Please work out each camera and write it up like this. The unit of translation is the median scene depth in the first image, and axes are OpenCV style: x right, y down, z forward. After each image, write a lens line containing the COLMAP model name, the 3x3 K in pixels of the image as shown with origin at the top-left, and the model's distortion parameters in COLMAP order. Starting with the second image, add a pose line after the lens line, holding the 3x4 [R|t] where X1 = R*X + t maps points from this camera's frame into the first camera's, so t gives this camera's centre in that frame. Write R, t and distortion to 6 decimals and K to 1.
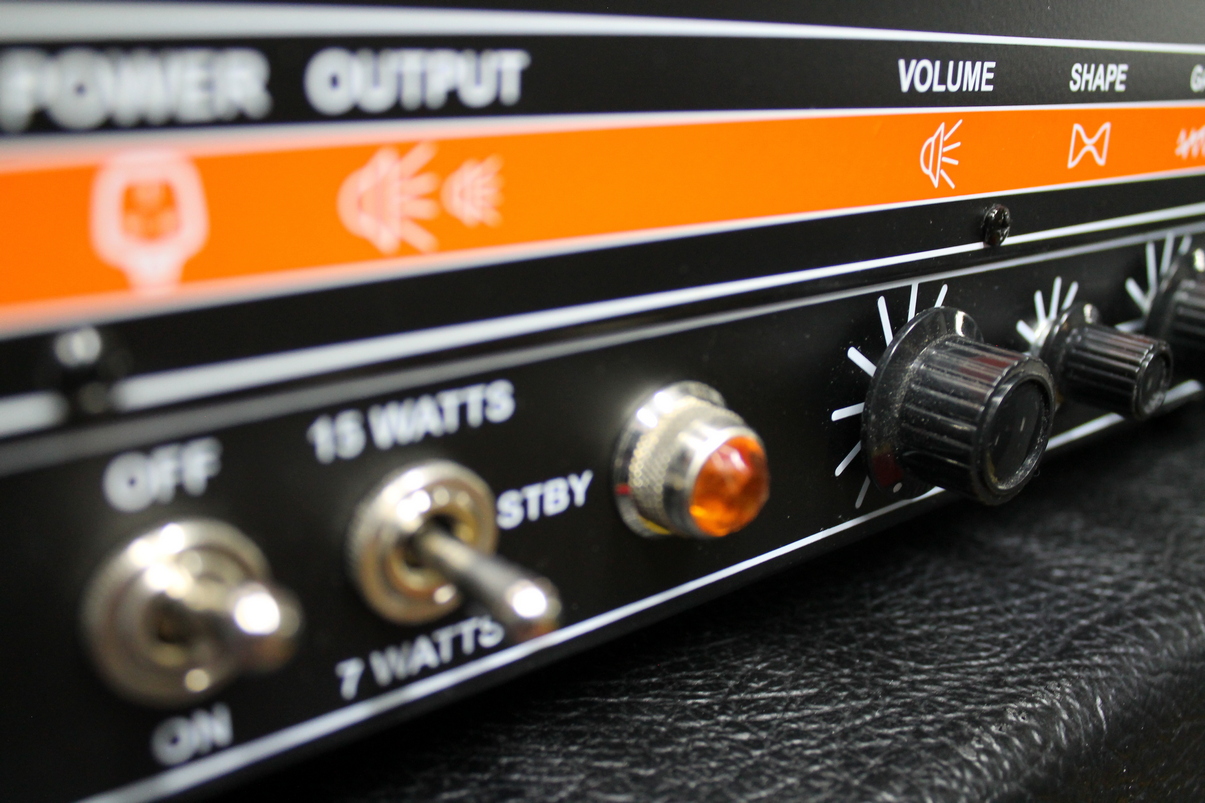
lens RADIAL K [[1159.1, 0, 602.5], [0, 1159.1, 401.5], [0, 0, 1]] dist [-0.141657, 0.096101]
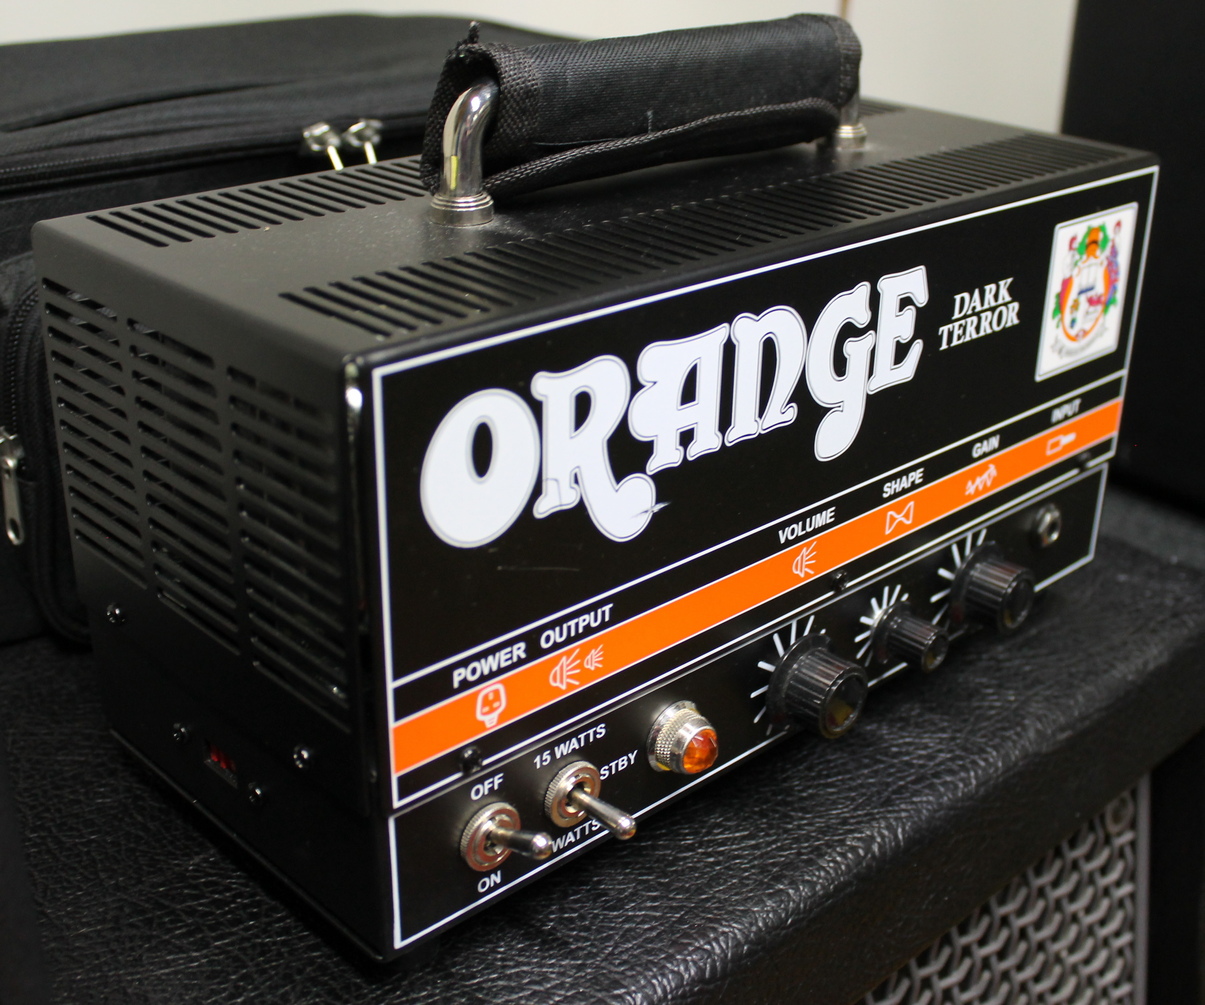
lens RADIAL K [[1562.4, 0, 602.5], [0, 1562.4, 502.5], [0, 0, 1]] dist [-0.163516, 0.040140]
pose [[0.997556, -0.043262, 0.054864, -0.171512], [0.037844, 0.994641, 0.096213, -0.545803], [-0.058732, -0.093901, 0.993848, -1.483620]]
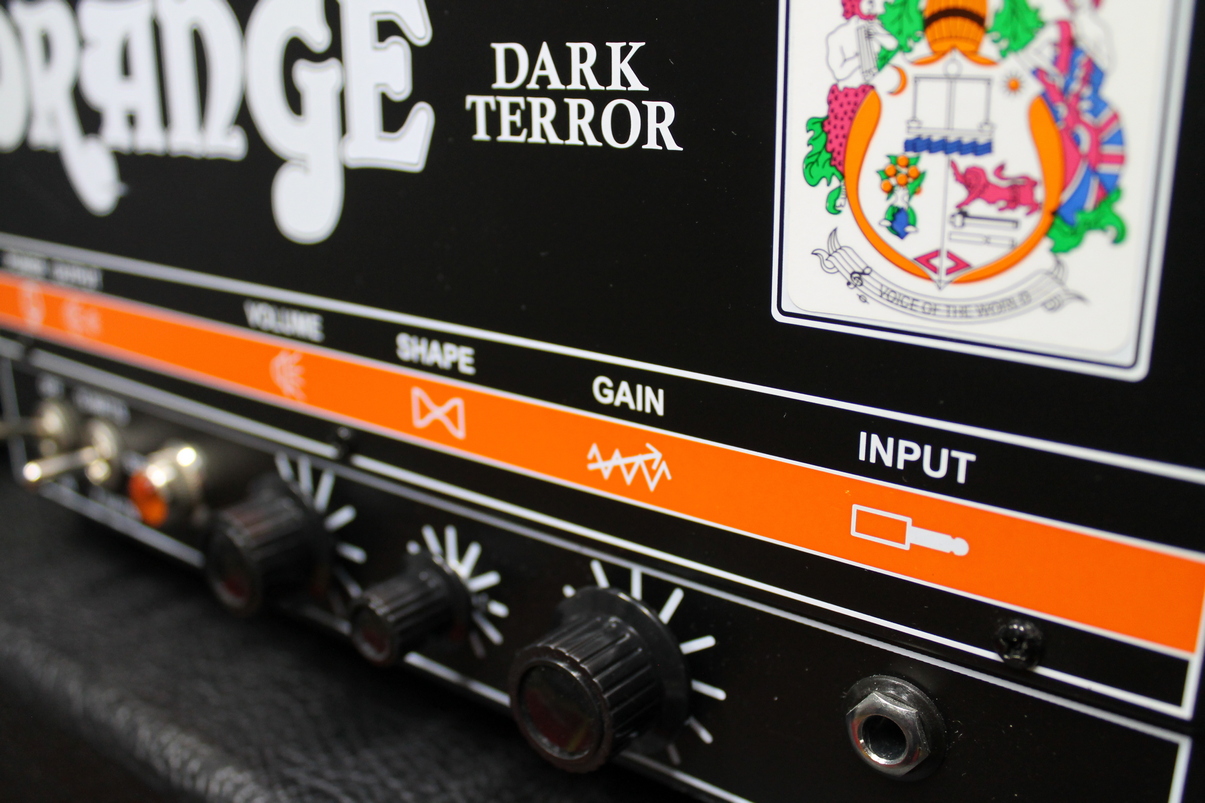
lens RADIAL K [[1159.1, 0, 602.5], [0, 1159.1, 401.5], [0, 0, 1]] dist [-0.141657, 0.096101]
pose [[0.219712, 0.253737, -0.941990, 1.646096], [-0.306414, 0.934668, 0.180296, -0.530375], [0.926195, 0.249025, 0.283106, 0.906236]]
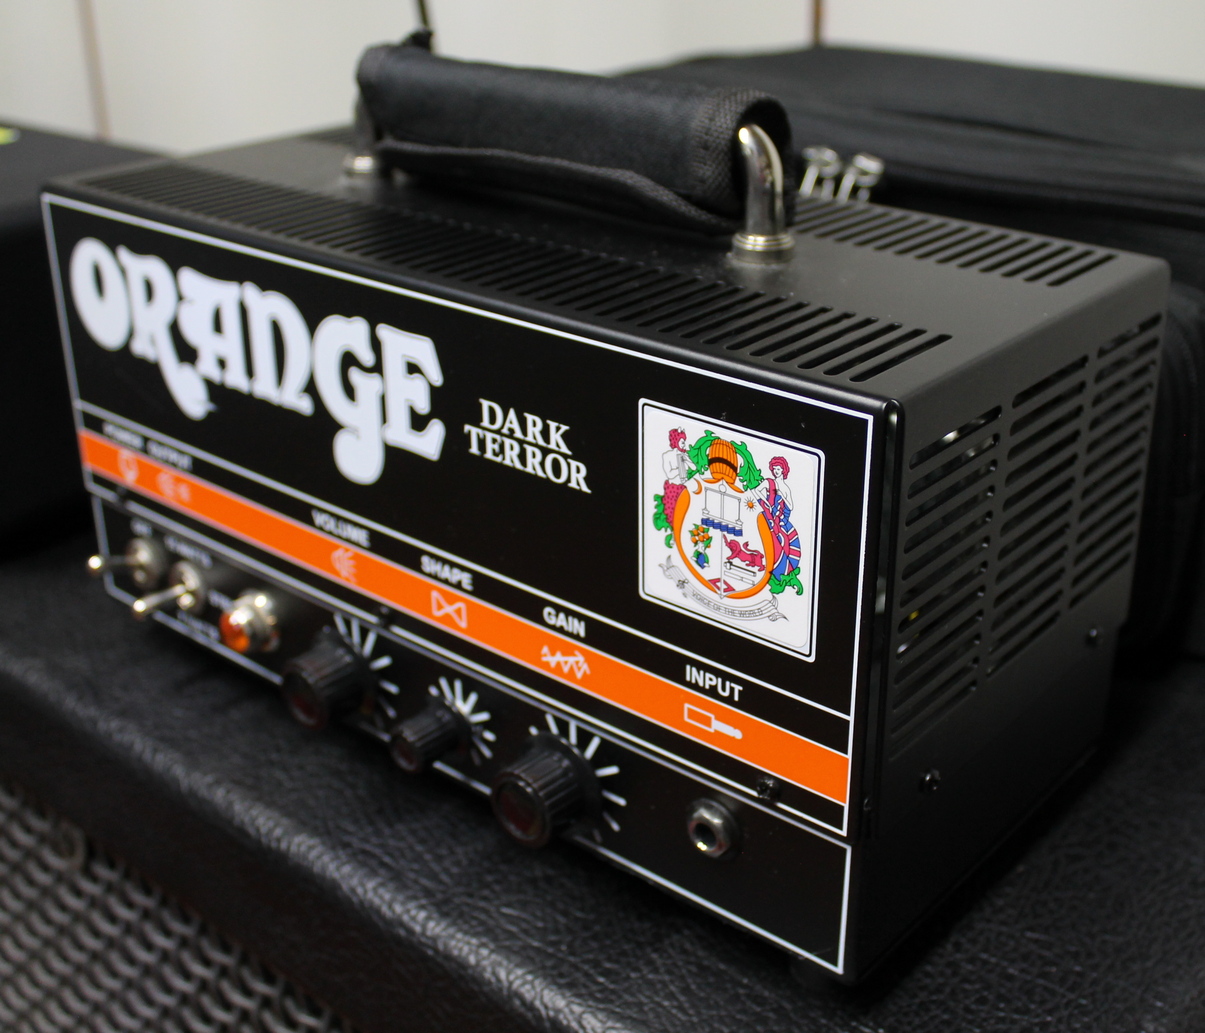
lens RADIAL K [[1566.6, 0, 665.4], [0, 1566.6, 514.9], [0, 0, 1]] dist [-0.133745, -0.005509]
pose [[0.194007, 0.373907, -0.906948, 2.702717], [-0.320557, 0.897926, 0.301616, -1.228637], [0.927148, 0.232213, 0.294062, 0.652621]]
